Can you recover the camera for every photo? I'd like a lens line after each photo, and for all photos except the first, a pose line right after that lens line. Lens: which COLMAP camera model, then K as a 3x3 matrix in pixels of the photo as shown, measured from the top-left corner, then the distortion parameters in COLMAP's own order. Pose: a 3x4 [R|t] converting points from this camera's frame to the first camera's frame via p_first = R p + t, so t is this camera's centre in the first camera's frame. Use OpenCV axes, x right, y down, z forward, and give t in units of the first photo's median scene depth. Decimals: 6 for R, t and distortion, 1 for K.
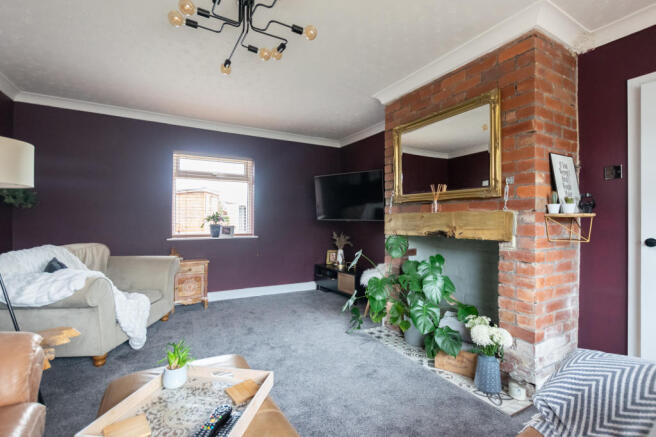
lens RADIAL K [[302.7, 0, 330.6], [0, 302.7, 217.1], [0, 0, 1]] dist [-0.005025, 0.000139]
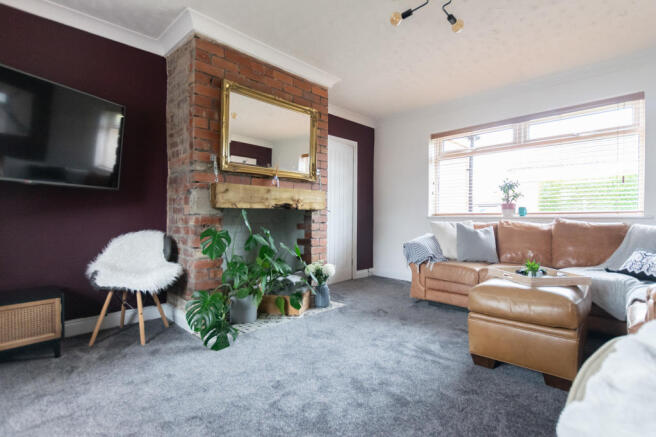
lens RADIAL K [[302.7, 0, 330.2], [0, 302.7, 219.6], [0, 0, 1]] dist [-0.005025, 0.000139]
pose [[-0.259288, -0.015246, 0.965680, -0.834853], [-0.015657, 0.999810, 0.011581, 0.093722], [-0.965673, -0.012117, -0.259478, 1.165821]]
